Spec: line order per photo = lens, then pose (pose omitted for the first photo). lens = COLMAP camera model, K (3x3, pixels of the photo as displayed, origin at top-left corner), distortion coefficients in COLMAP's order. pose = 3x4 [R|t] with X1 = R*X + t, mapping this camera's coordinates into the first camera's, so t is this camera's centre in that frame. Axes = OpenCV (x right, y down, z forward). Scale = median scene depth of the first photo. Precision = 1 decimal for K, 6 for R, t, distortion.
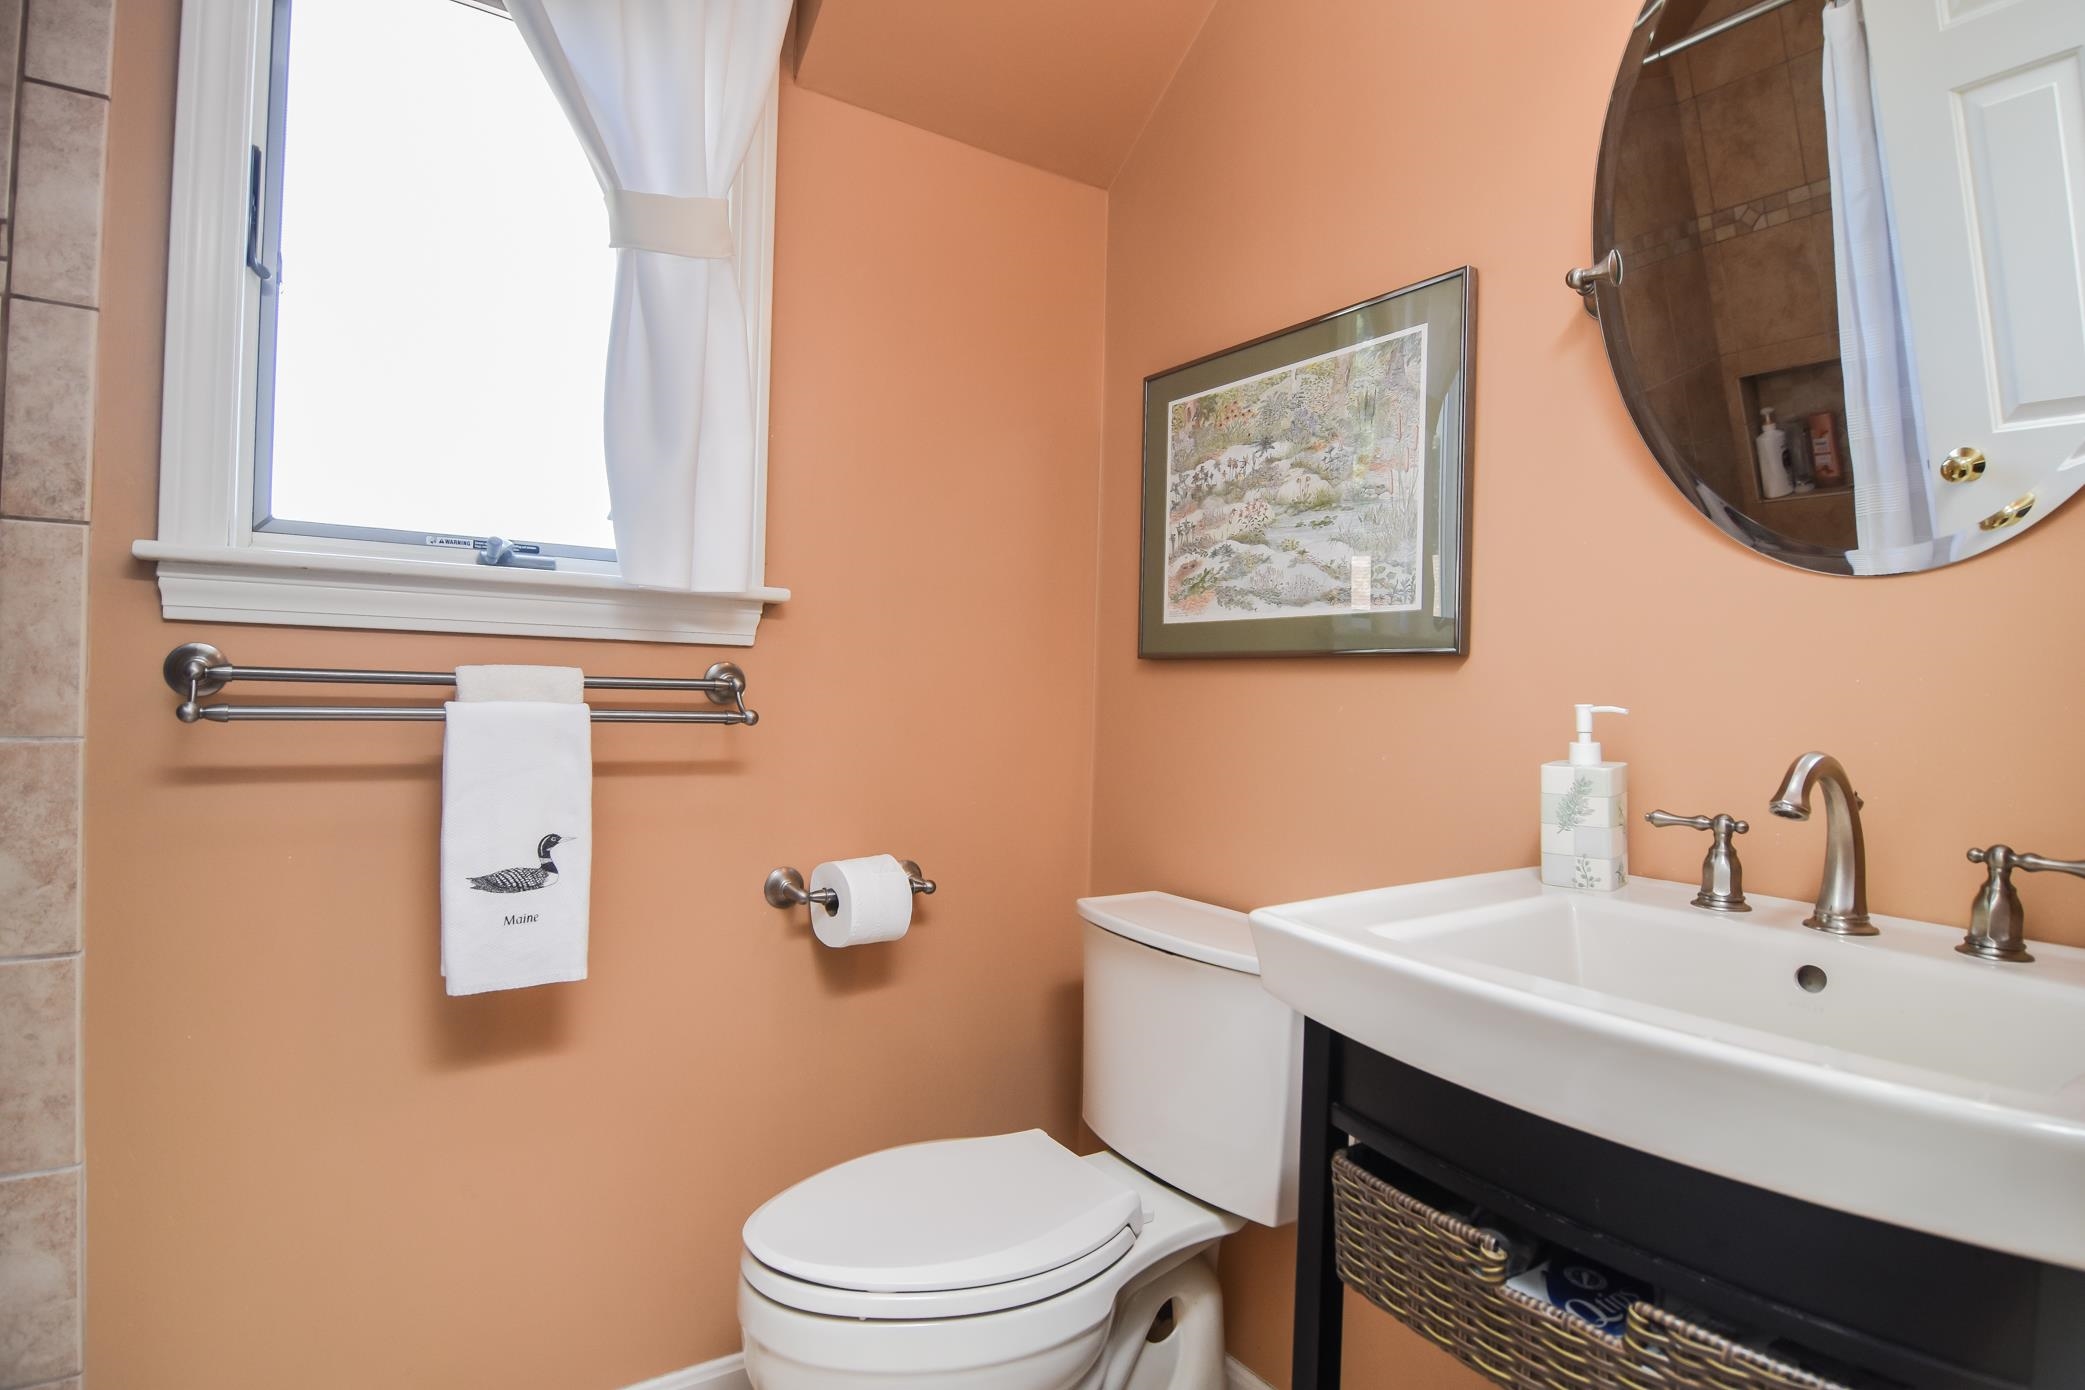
lens RADIAL K [[1111.0, 0, 1050.7], [0, 1111.0, 692.2], [0, 0, 1]] dist [-0.021525, -0.009182]
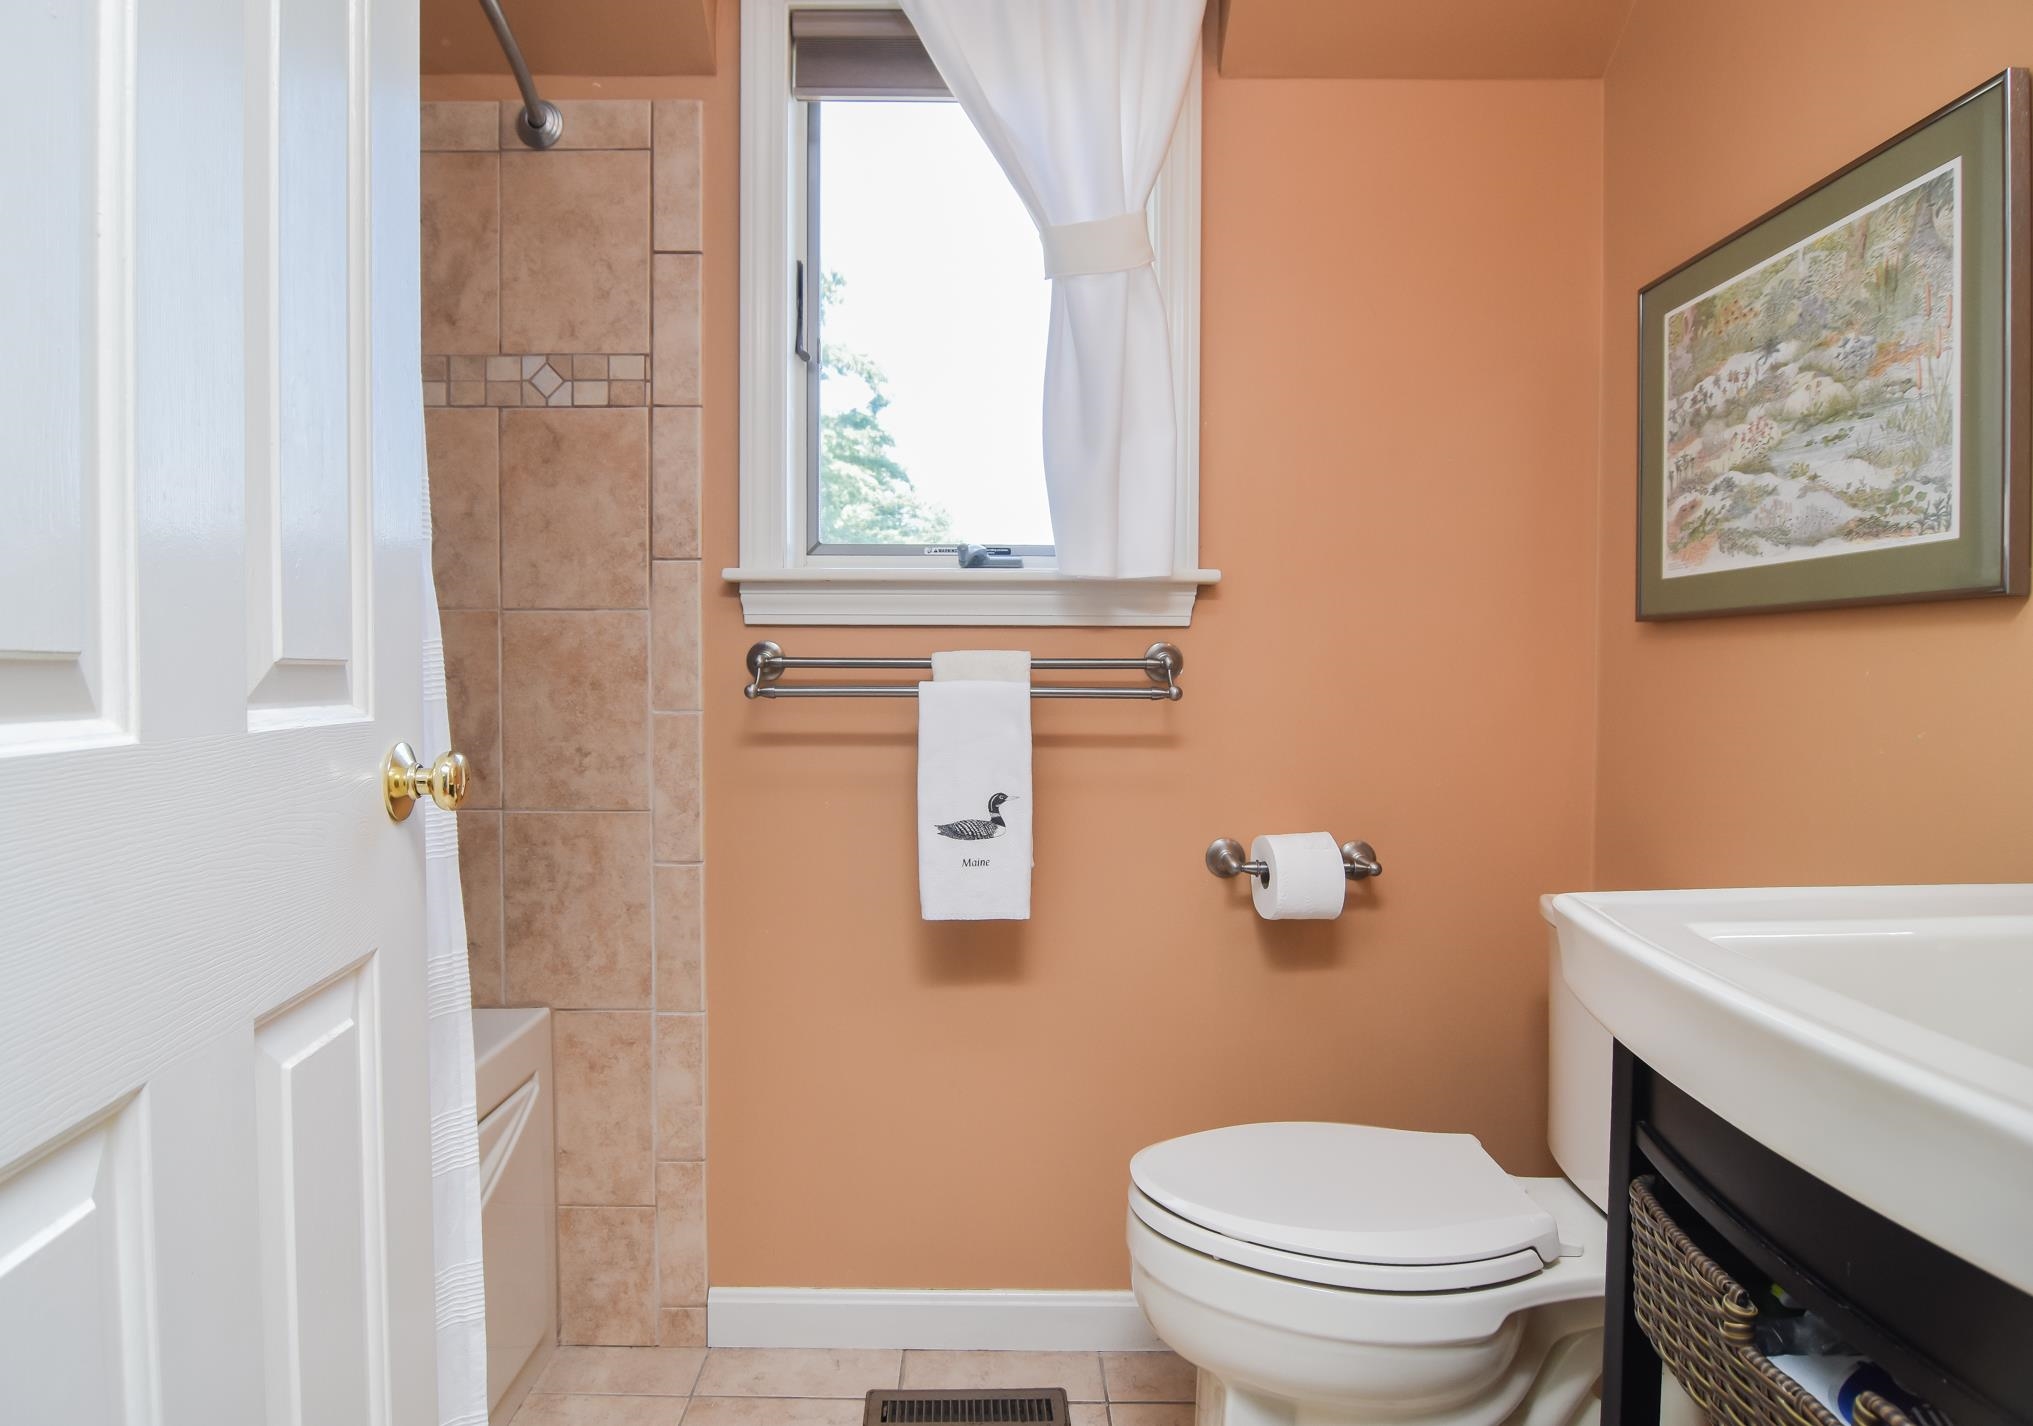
lens RADIAL K [[1199.8, 0, 1015.0], [0, 1199.8, 709.2], [0, 0, 1]] dist [-0.036314, -0.006649]
pose [[0.809227, -0.005796, -0.587468, 0.294978], [0.016539, 0.999780, 0.012919, 0.021805], [0.587263, -0.020171, 0.809144, -0.020059]]
